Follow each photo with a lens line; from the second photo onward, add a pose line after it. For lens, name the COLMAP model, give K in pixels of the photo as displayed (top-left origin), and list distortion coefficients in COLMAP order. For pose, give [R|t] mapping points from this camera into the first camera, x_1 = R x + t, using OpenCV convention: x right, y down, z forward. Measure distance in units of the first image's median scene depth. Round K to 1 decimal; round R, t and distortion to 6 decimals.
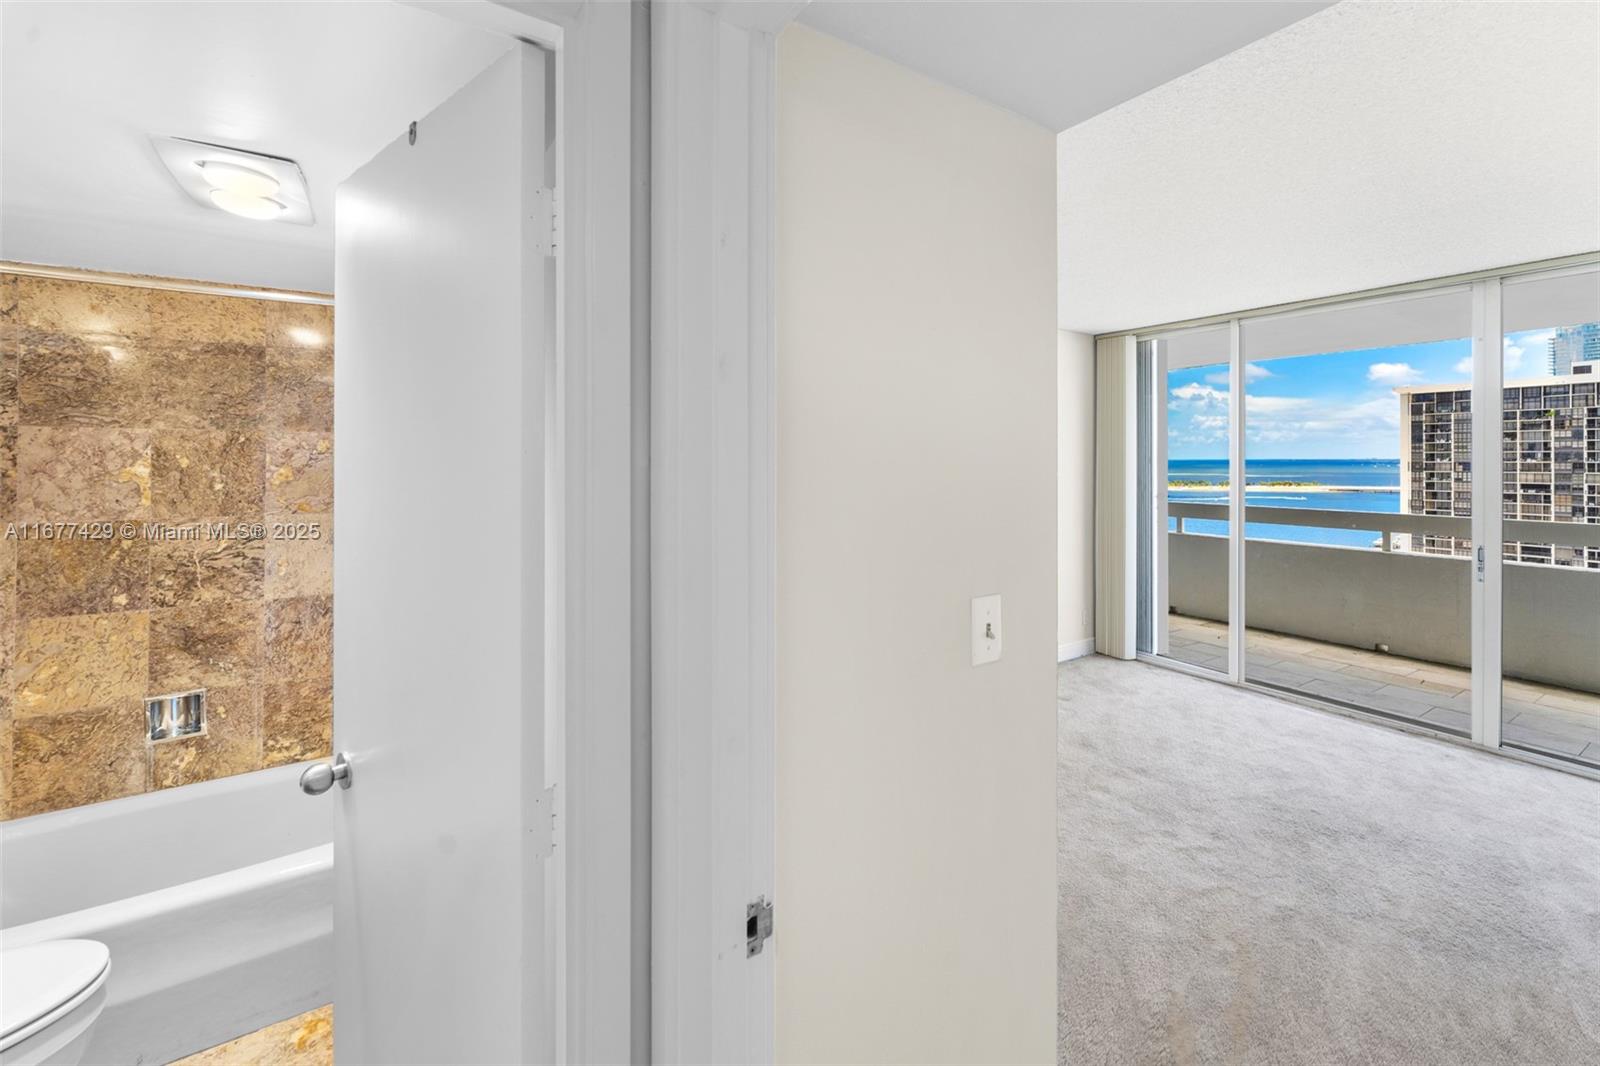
lens RADIAL K [[633.8, 0, 772.2], [0, 633.8, 463.4], [0, 0, 1]] dist [-0.003083, 0.000918]
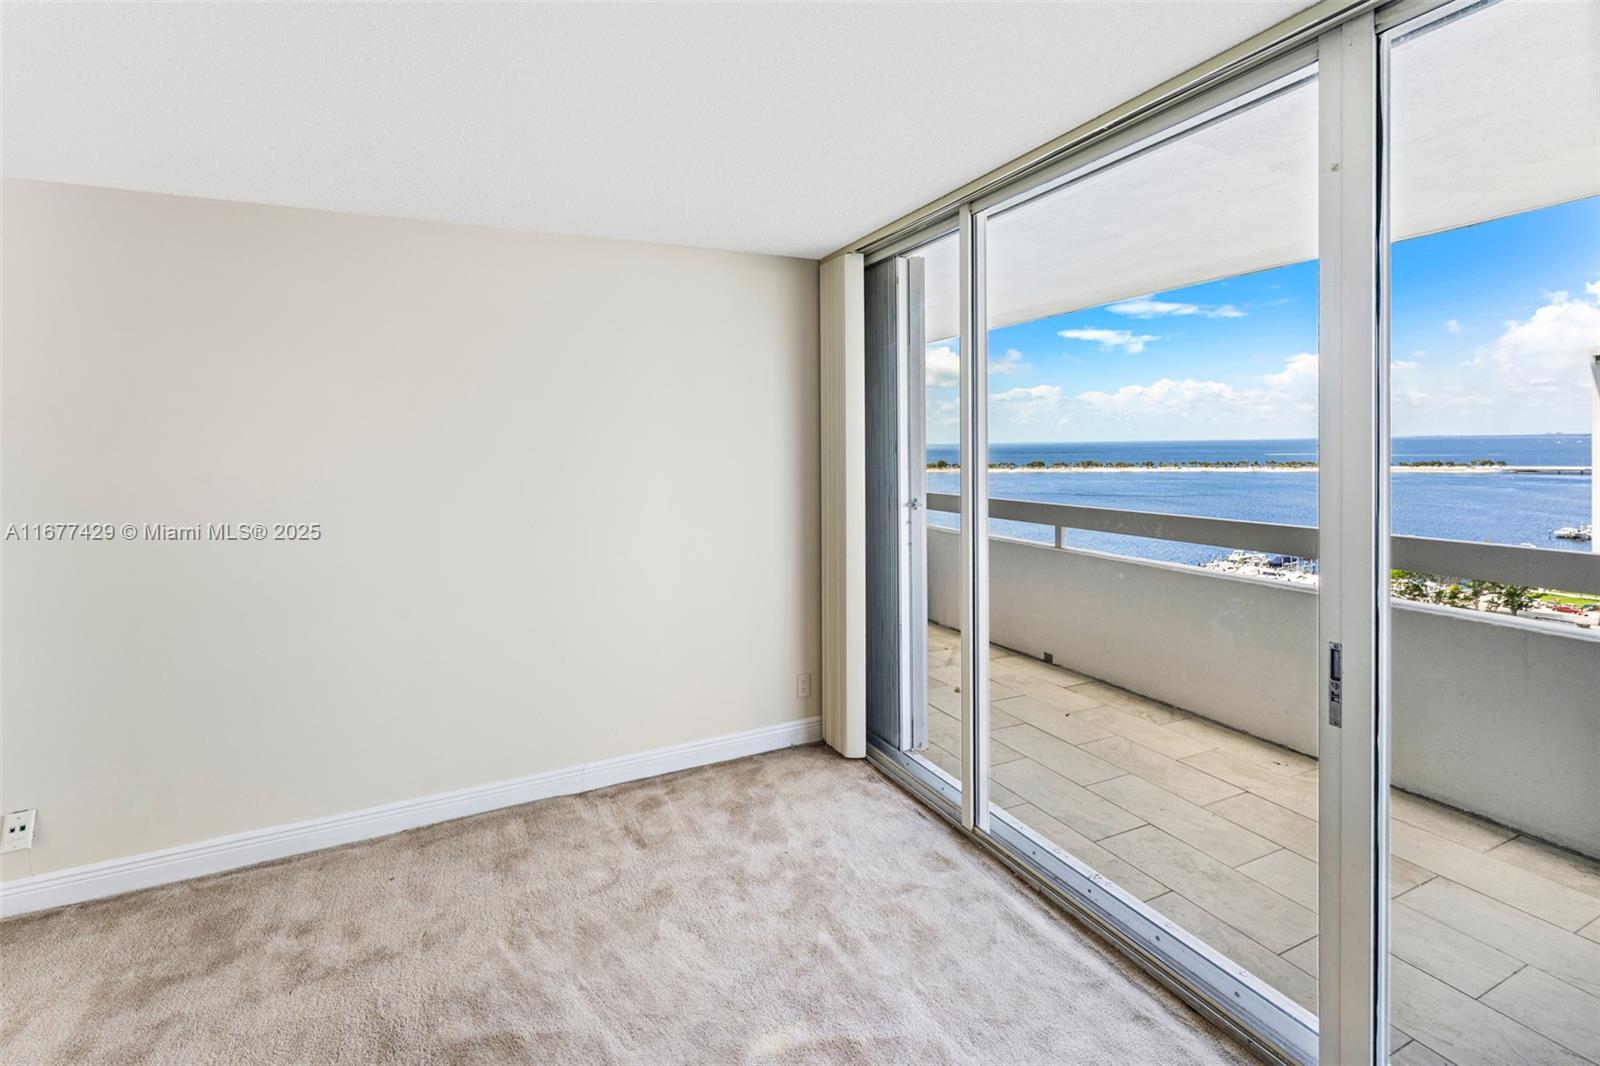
lens RADIAL K [[633.8, 0, 701.2], [0, 633.8, 447.6], [0, 0, 1]] dist [-0.003083, 0.000918]
pose [[0.986707, -0.011904, -0.162072, 0.498335], [0.011961, 0.999928, -0.000625, -0.006602], [0.162068, -0.001322, 0.986779, 0.330311]]
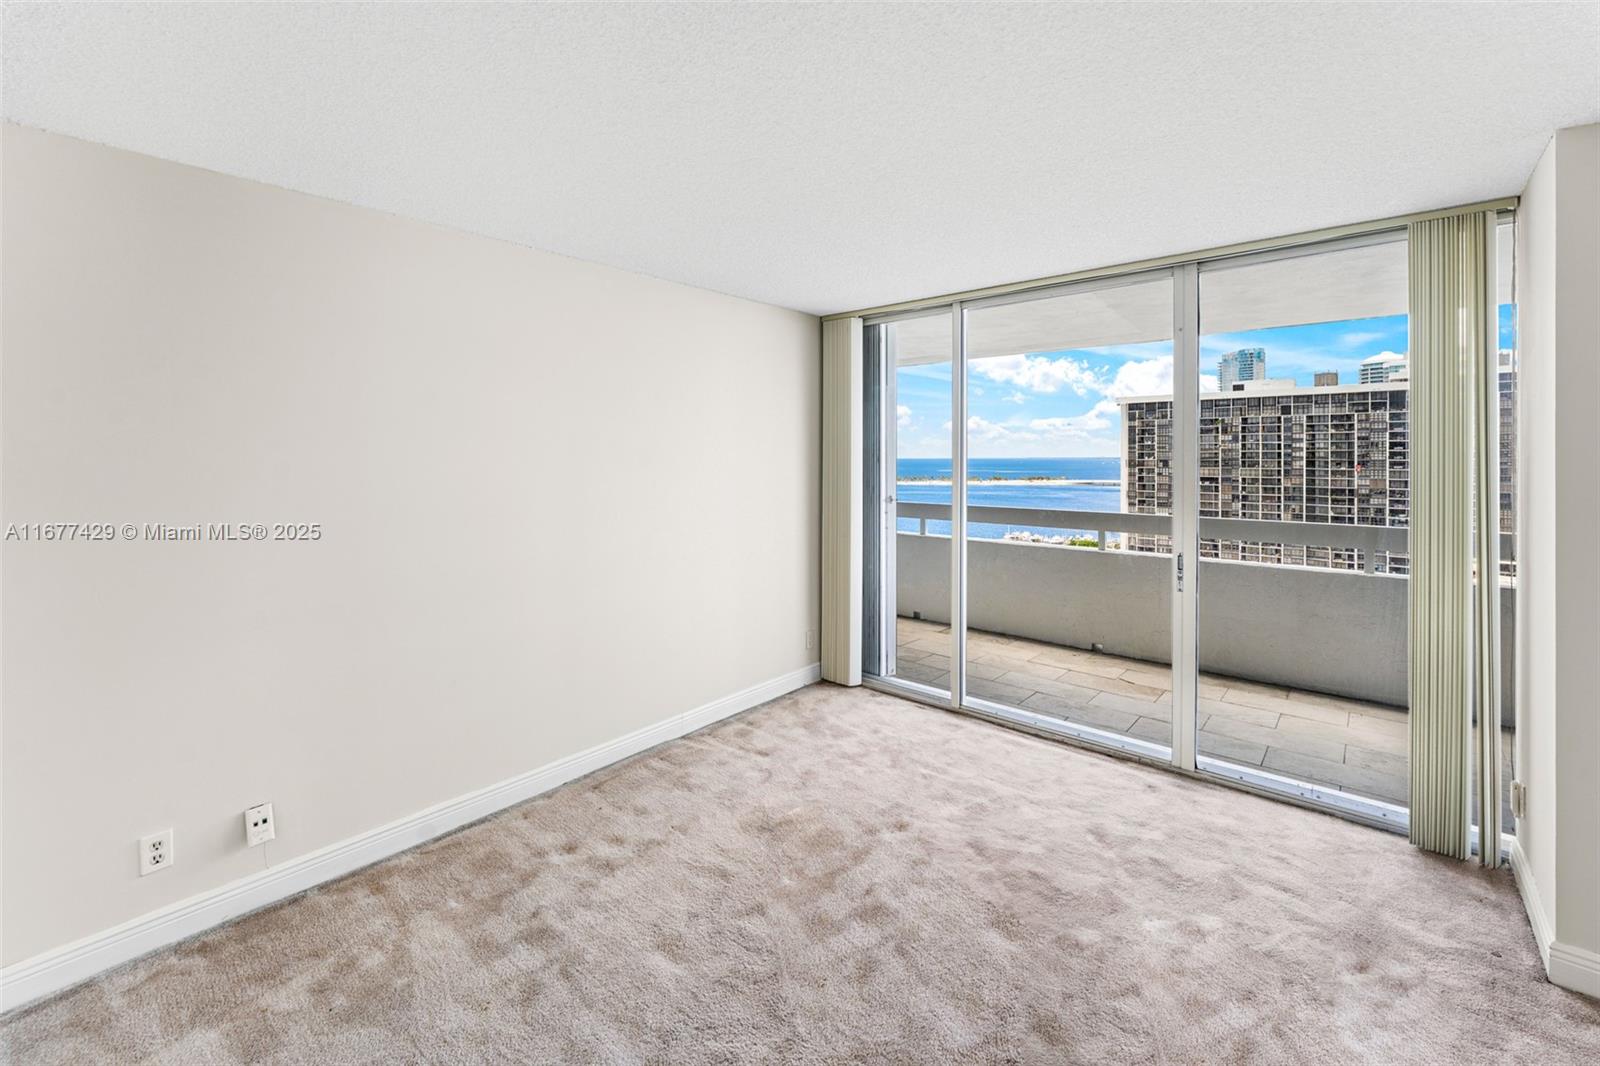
lens RADIAL K [[633.8, 0, 744.6], [0, 633.8, 461.1], [0, 0, 1]] dist [-0.003083, 0.000918]
pose [[0.969933, 0.000380, 0.243371, 0.194625], [-0.000688, 0.999999, 0.001182, -0.003122], [-0.243370, -0.001314, 0.969933, 0.179701]]
